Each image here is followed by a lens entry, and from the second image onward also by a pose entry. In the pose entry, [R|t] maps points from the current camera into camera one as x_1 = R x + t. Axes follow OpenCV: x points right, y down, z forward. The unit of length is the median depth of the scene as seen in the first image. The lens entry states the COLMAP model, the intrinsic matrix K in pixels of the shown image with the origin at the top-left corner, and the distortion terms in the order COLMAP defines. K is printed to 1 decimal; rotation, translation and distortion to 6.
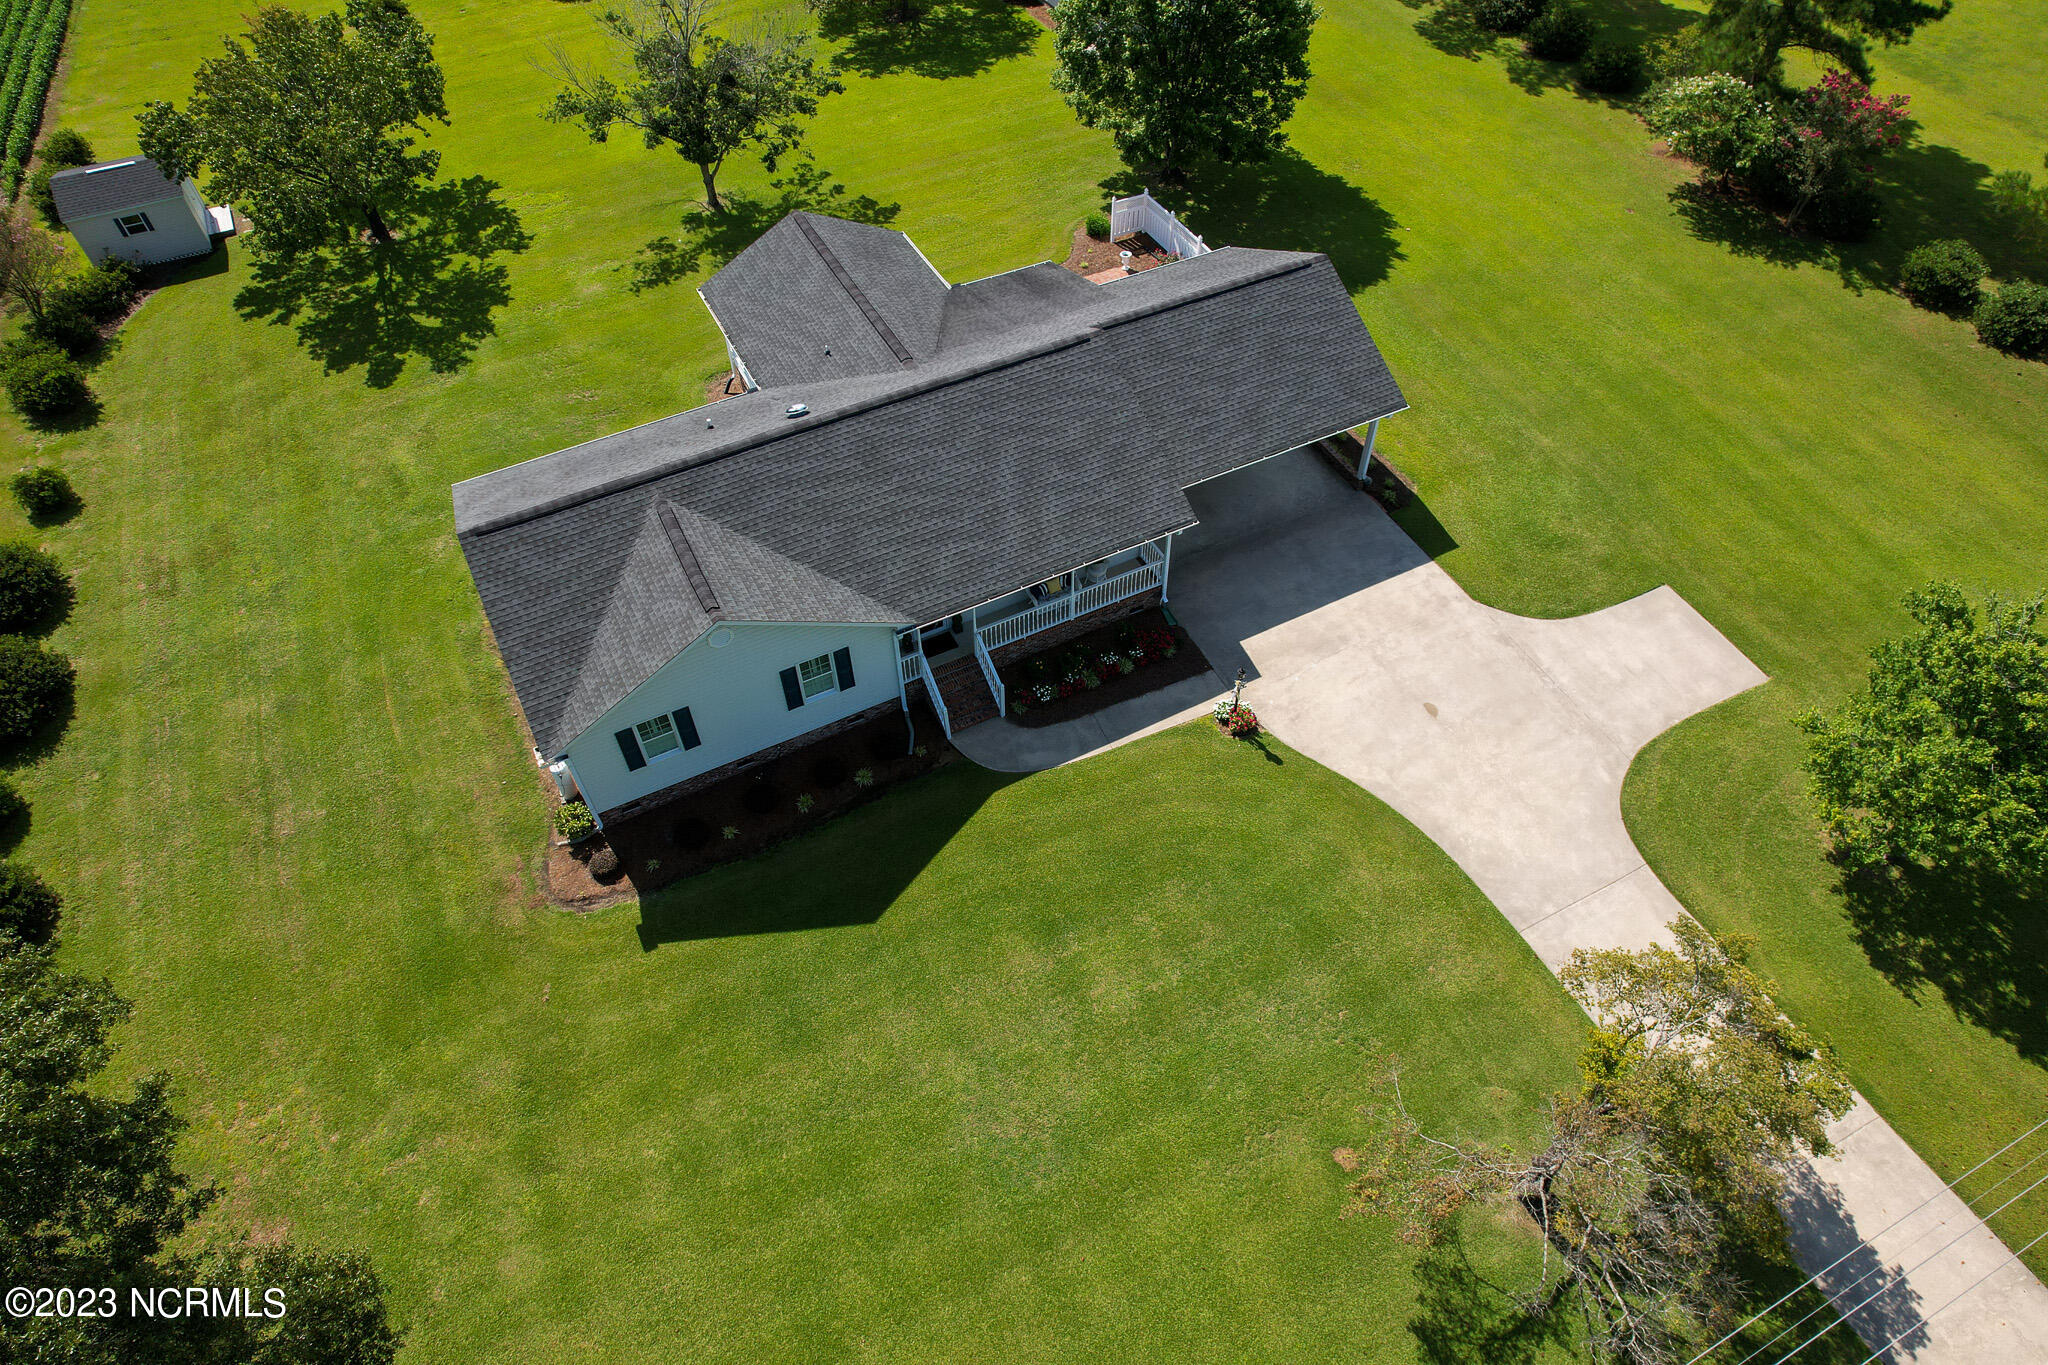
lens RADIAL K [[1319.2, 0, 1035.7], [0, 1319.2, 675.7], [0, 0, 1]] dist [-0.093954, 0.093134]
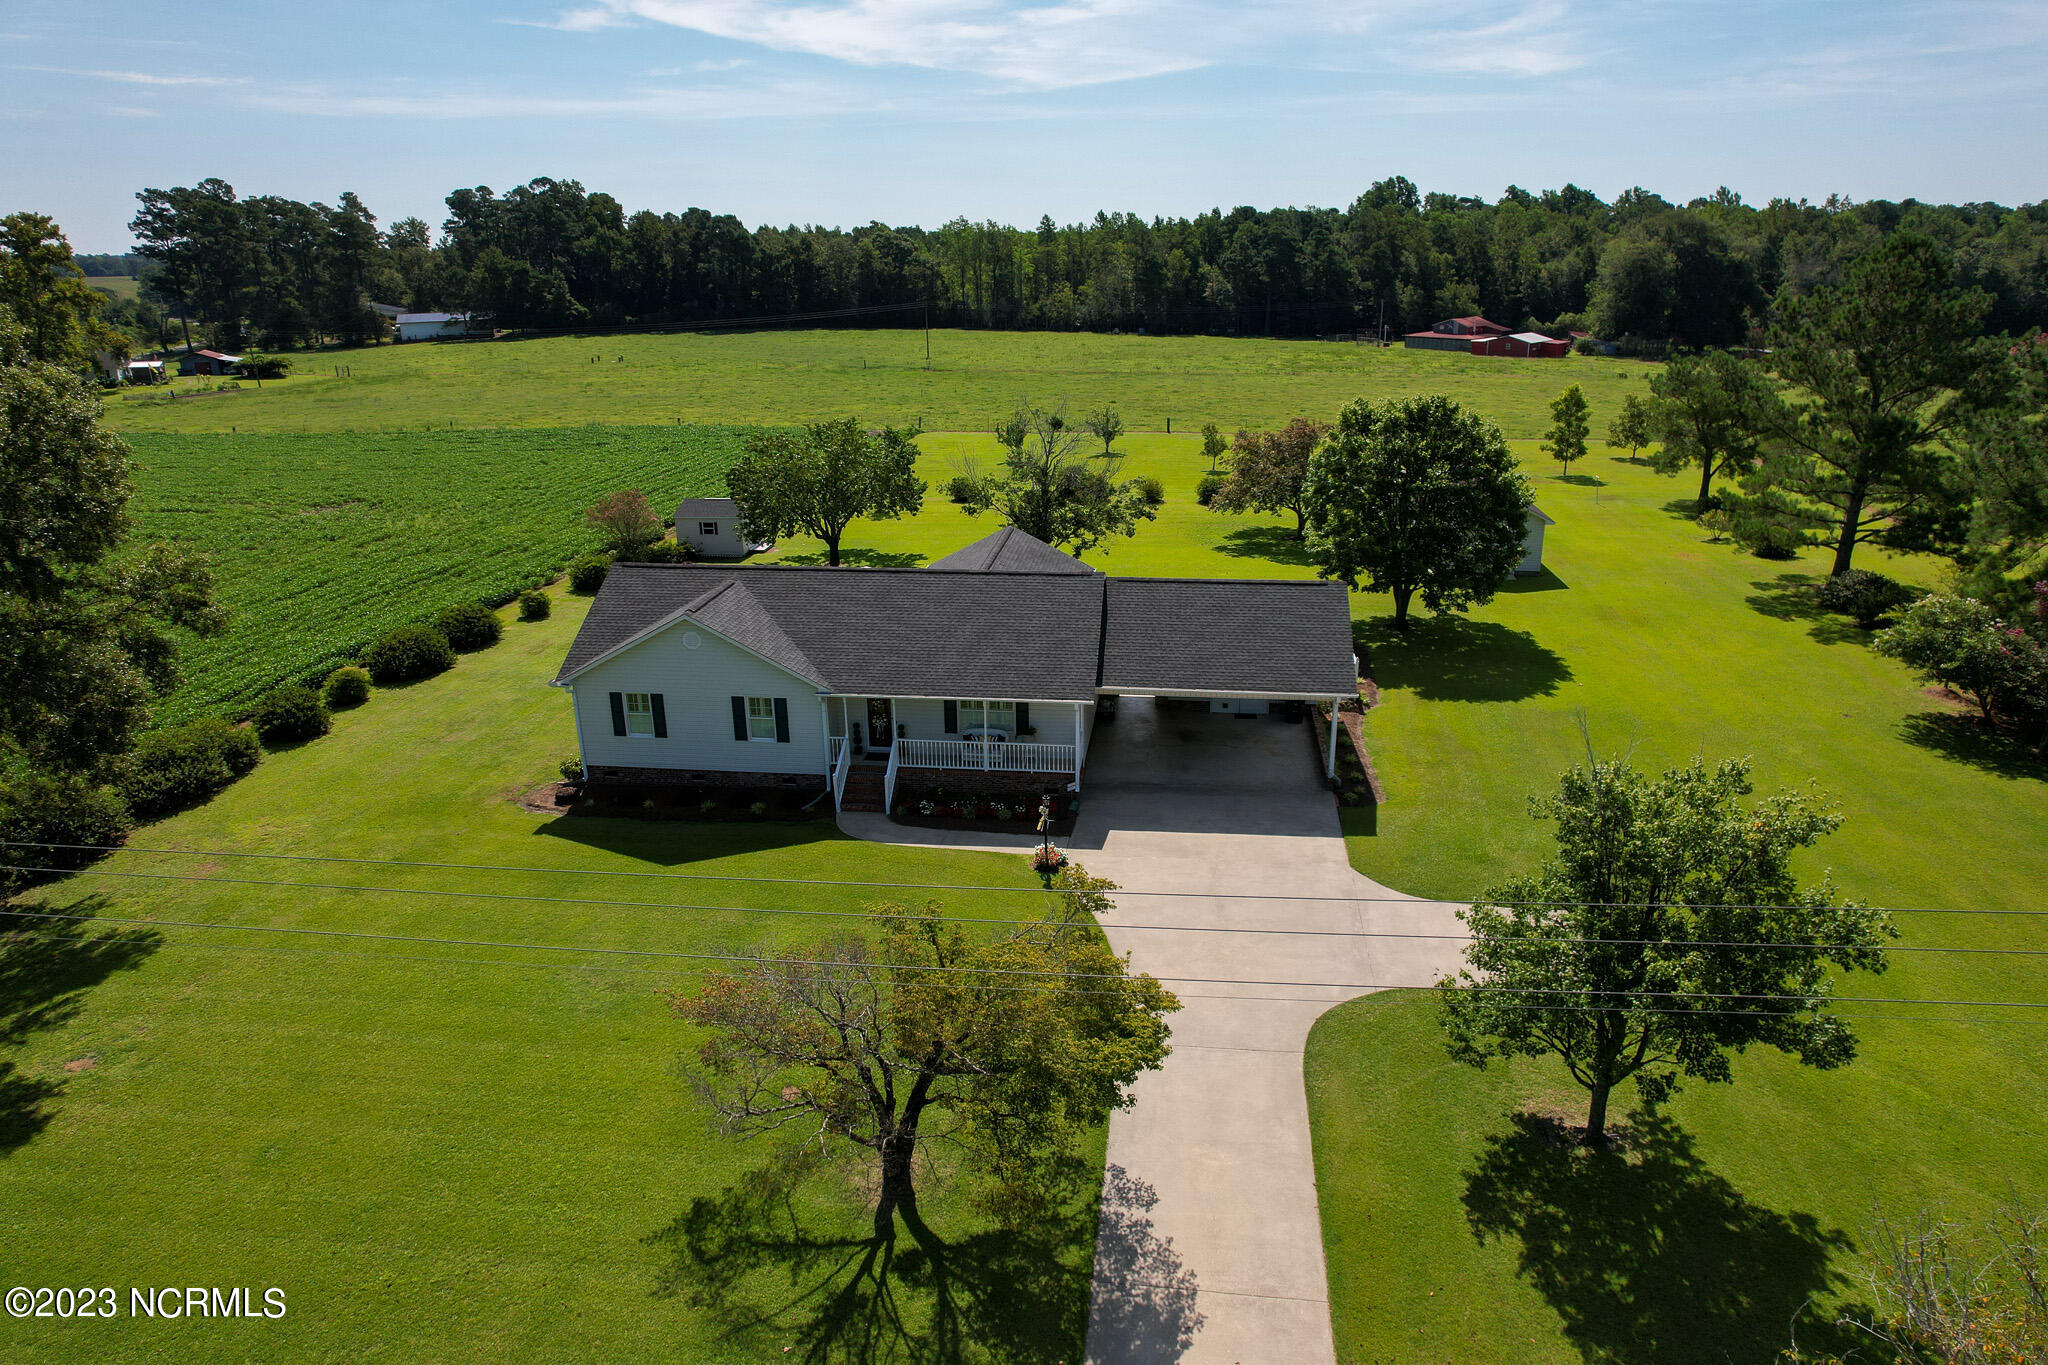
lens RADIAL K [[1306.4, 0, 1037.8], [0, 1306.4, 681.4], [0, 0, 1]] dist [-0.078714, 0.073400]
pose [[0.827839, 0.178868, -0.531685, 0.609784], [-0.424546, 0.819284, -0.385402, 0.290866], [0.366664, 0.544776, 0.754173, 0.101873]]
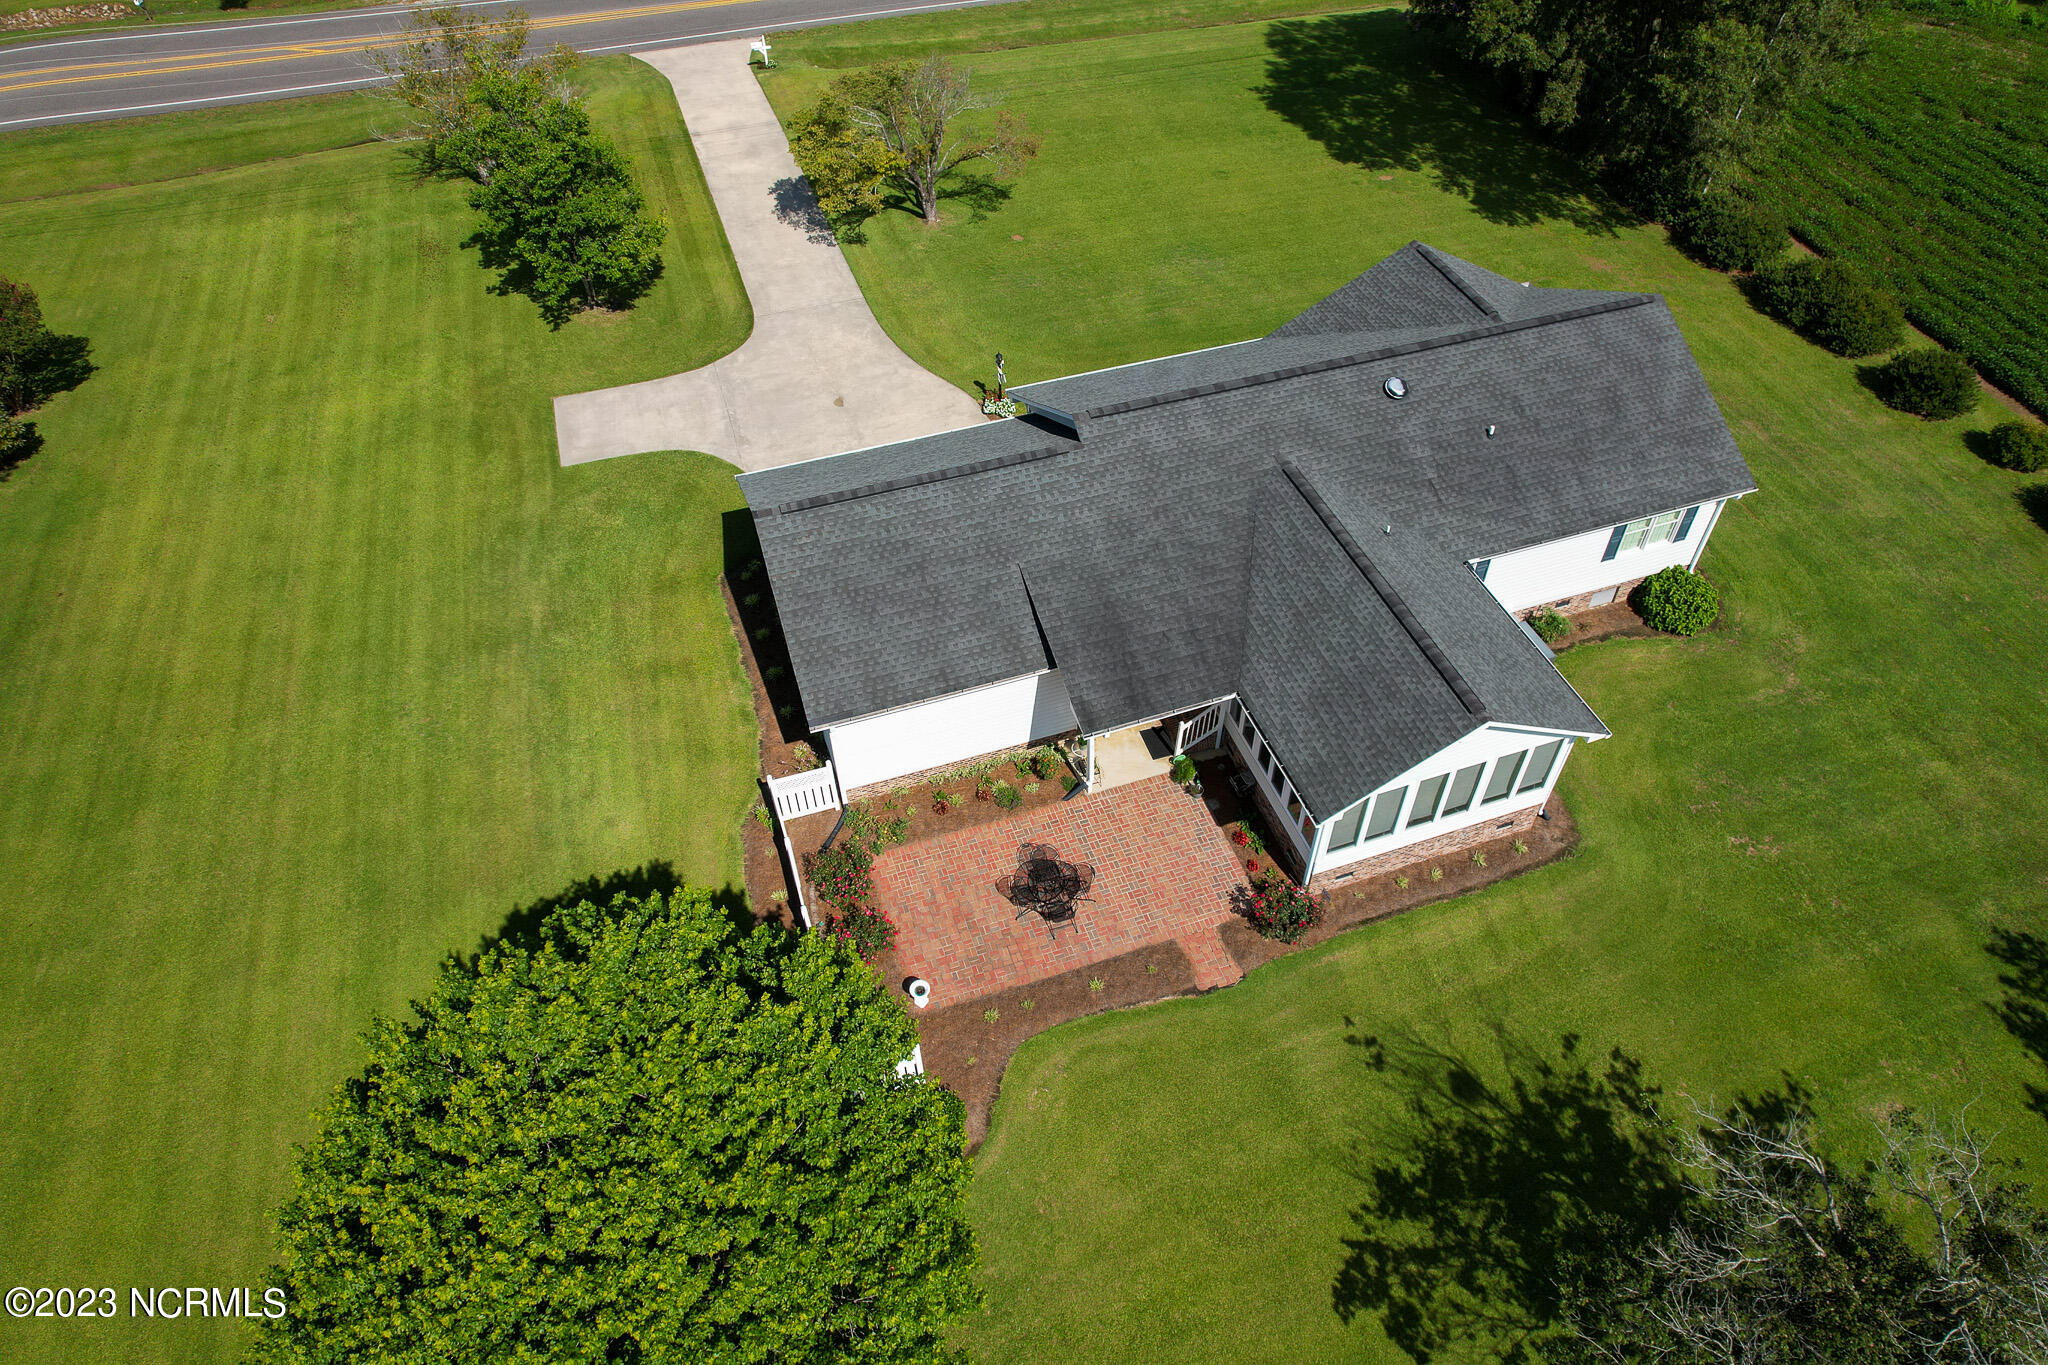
lens RADIAL K [[1306.4, 0, 1037.8], [0, 1306.4, 681.4], [0, 0, 1]] dist [-0.078714, 0.073400]
pose [[-0.989160, -0.094655, 0.112261, -0.040865], [0.122329, -0.108294, 0.986564, -1.064694], [-0.081226, 0.989602, 0.118699, 0.984969]]
